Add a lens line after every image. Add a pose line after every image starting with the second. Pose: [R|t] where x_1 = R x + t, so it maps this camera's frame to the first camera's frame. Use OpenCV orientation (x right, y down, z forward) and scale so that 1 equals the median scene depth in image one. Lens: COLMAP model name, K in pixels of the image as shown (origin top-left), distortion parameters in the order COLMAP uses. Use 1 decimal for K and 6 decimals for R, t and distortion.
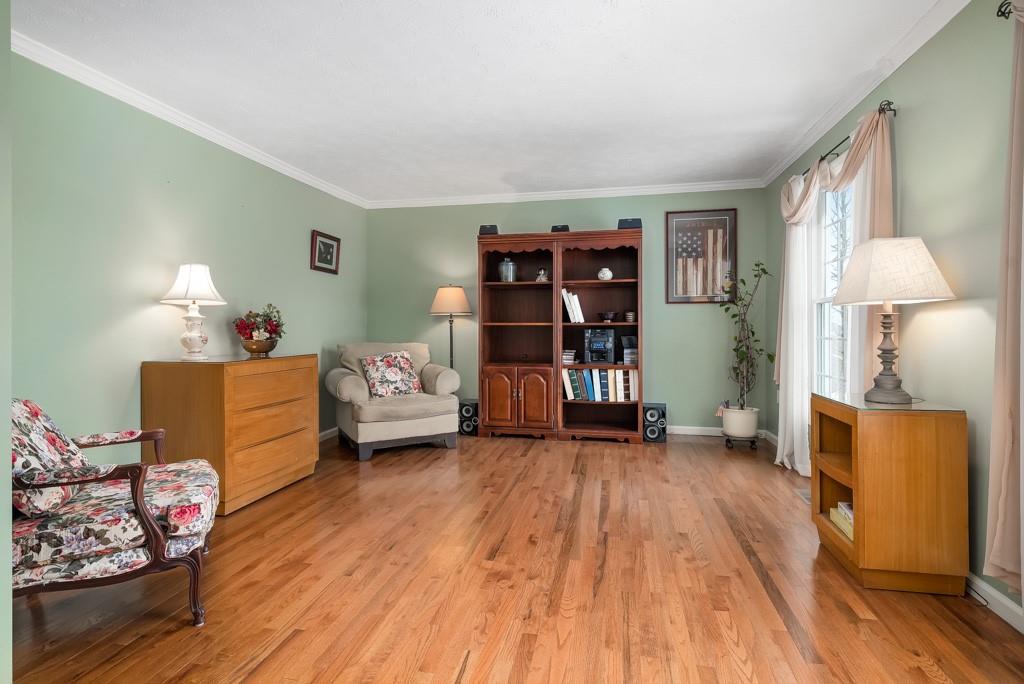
lens RADIAL K [[520.0, 0, 512.2], [0, 520.0, 331.3], [0, 0, 1]] dist [-0.001531, -0.000324]
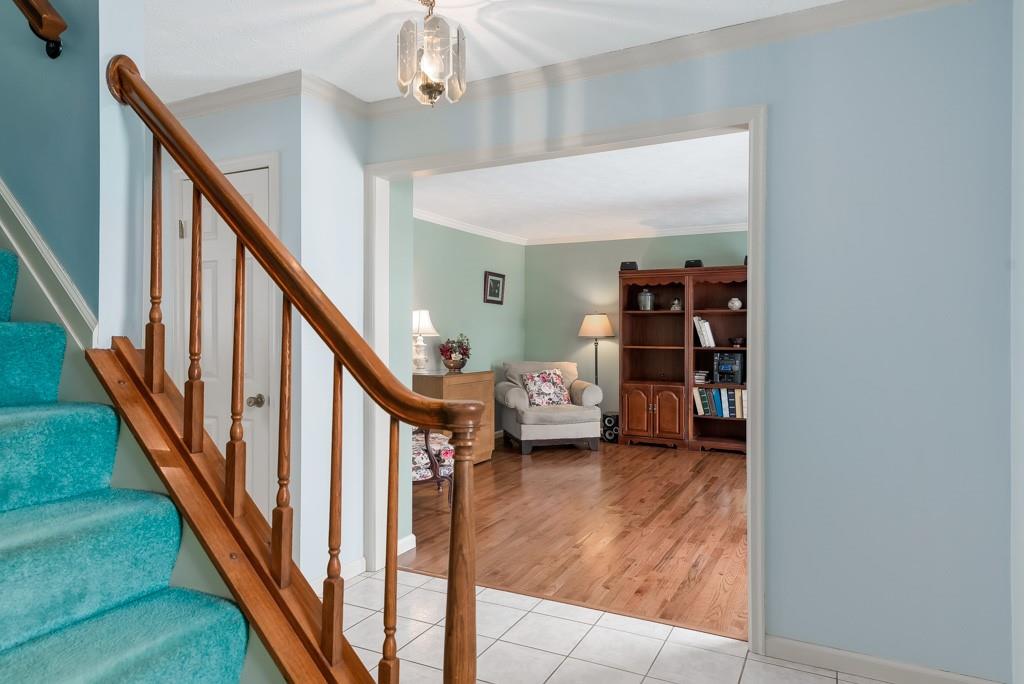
lens RADIAL K [[653.3, 0, 506.9], [0, 653.3, 335.2], [0, 0, 1]] dist [0.009623, 0.000348]
pose [[0.962861, 0.006578, -0.269916, 0.091353], [-0.008492, 0.999946, -0.005925, -0.030680], [0.269862, 0.007997, 0.962866, -0.496244]]
